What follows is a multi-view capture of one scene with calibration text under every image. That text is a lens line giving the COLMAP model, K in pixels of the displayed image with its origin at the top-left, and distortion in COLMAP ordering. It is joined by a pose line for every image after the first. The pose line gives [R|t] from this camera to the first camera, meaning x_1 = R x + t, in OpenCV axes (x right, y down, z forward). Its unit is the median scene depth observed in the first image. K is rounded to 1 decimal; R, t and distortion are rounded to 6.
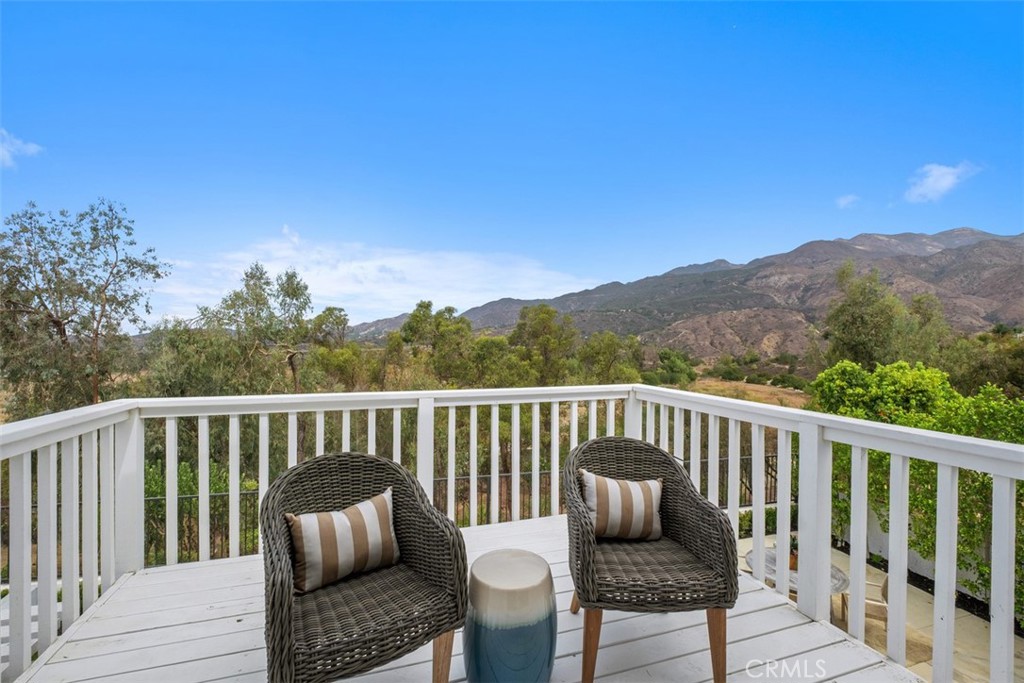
lens RADIAL K [[441.8, 0, 513.8], [0, 441.8, 343.1], [0, 0, 1]] dist [0.001154, -0.000259]
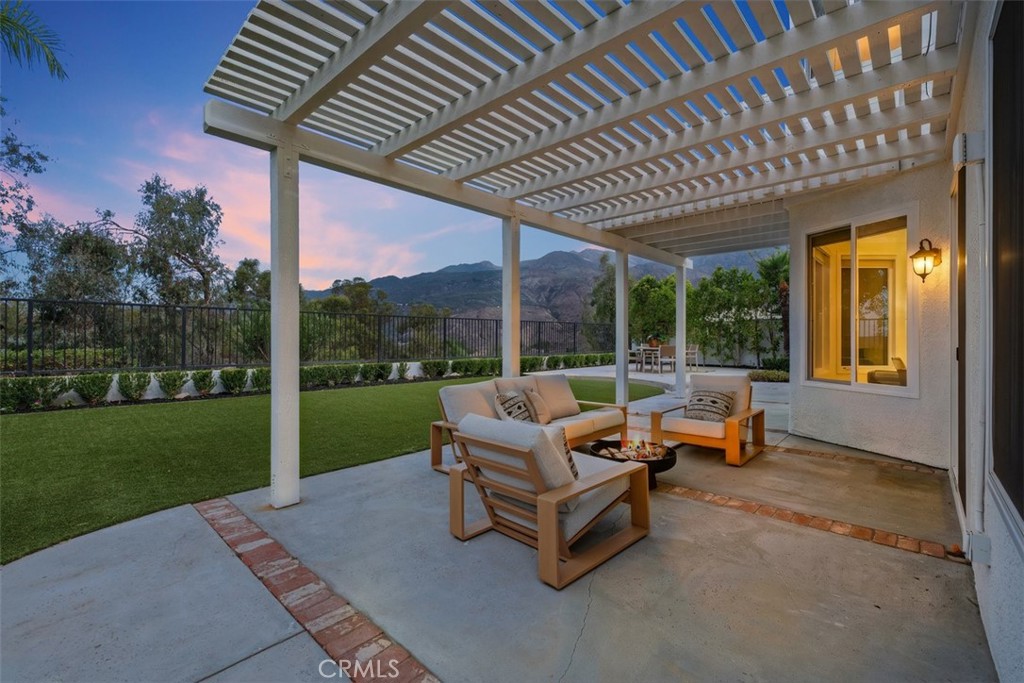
lens RADIAL K [[438.2, 0, 513.0], [0, 438.2, 335.9], [0, 0, 1]] dist [-0.000618, -0.004801]
pose [[0.879079, -0.013266, 0.476492, -0.328333], [0.015086, 0.999886, 0.000006, 0.161122], [-0.476438, 0.007184, 0.879179, -0.164529]]
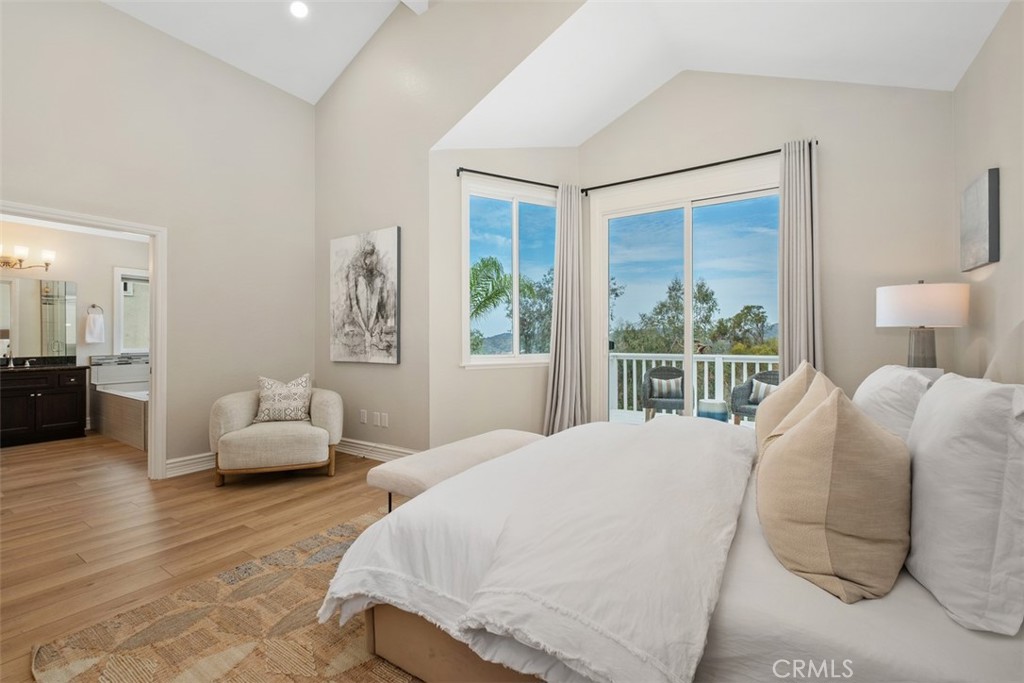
lens RADIAL K [[438.2, 0, 513.0], [0, 438.2, 335.9], [0, 0, 1]] dist [-0.000618, -0.004801]
pose [[0.614670, -0.015859, -0.788625, 0.145438], [0.007122, 0.999869, -0.014556, 0.006630], [0.788752, 0.003331, 0.614702, -0.187834]]
